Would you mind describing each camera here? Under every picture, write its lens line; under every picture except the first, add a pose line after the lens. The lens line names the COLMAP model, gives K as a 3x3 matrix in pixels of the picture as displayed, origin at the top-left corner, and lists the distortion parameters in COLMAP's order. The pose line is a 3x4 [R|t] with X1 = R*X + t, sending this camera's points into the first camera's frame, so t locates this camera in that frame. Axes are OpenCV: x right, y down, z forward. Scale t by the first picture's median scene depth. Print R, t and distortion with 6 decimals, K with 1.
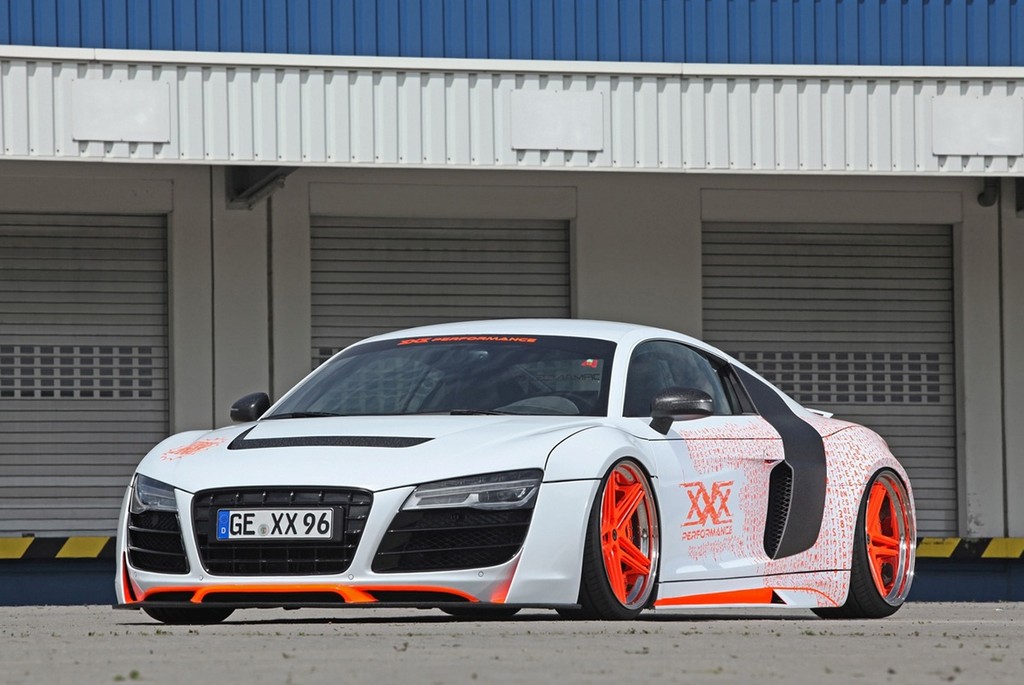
lens RADIAL K [[5764.7, 0, 512.0], [0, 5764.7, 342.5], [0, 0, 1]] dist [1.453281, -0.815247]
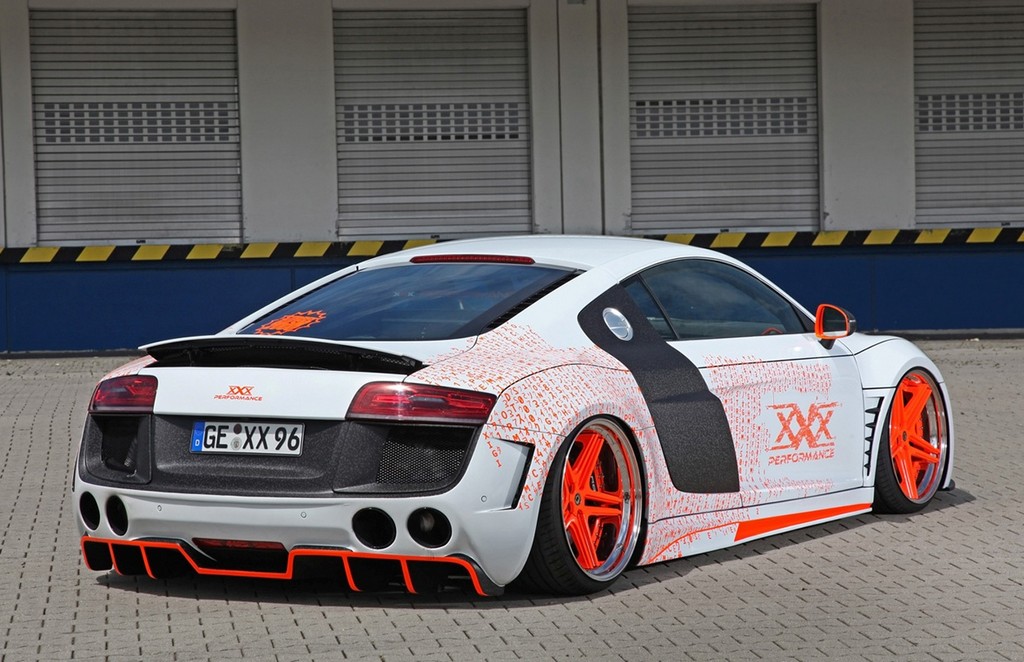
lens RADIAL K [[3302.6, 0, 509.5], [0, 3302.6, 302.2], [0, 0, 1]] dist [0.619329, 0.786362]
pose [[0.993741, -0.011482, -0.111113, 0.059269], [0.020099, 0.996848, 0.076751, -0.029988], [0.109881, -0.078504, 0.990840, 0.447167]]
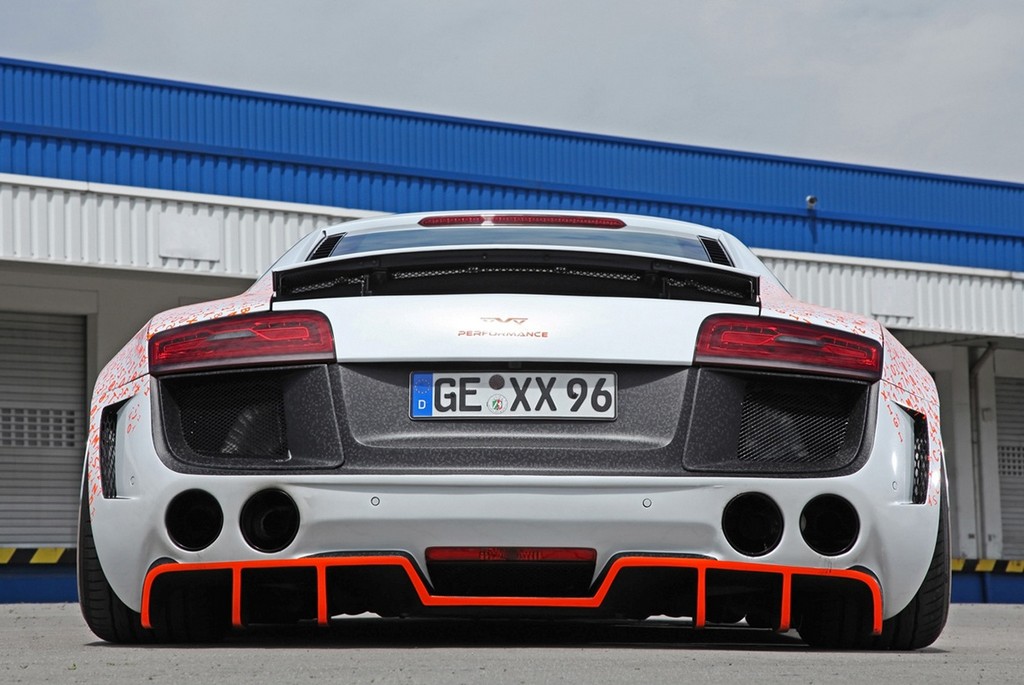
lens RADIAL K [[3271.1, 0, 512.0], [0, 3271.1, 342.5], [0, 0, 1]] dist [0.867285, -1.620032]
pose [[0.917726, 0.034628, 0.395701, -0.172481], [-0.020018, 0.998959, -0.040992, 0.038295], [-0.396709, 0.029699, 0.917464, 0.644843]]
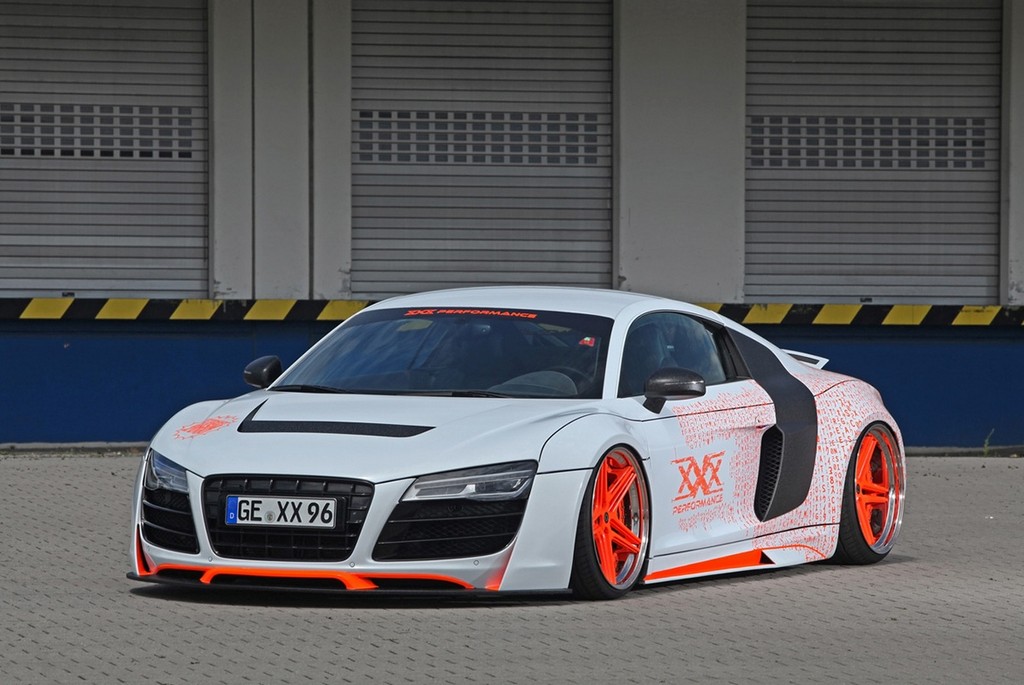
lens RADIAL K [[5974.0, 0, 512.0], [0, 5974.0, 342.5], [0, 0, 1]] dist [1.566947, 2.659547]
pose [[0.999836, 0.014051, -0.011438, 0.012348], [-0.013238, 0.997576, 0.068315, -0.070553], [0.012370, -0.068153, 0.997598, -0.077911]]
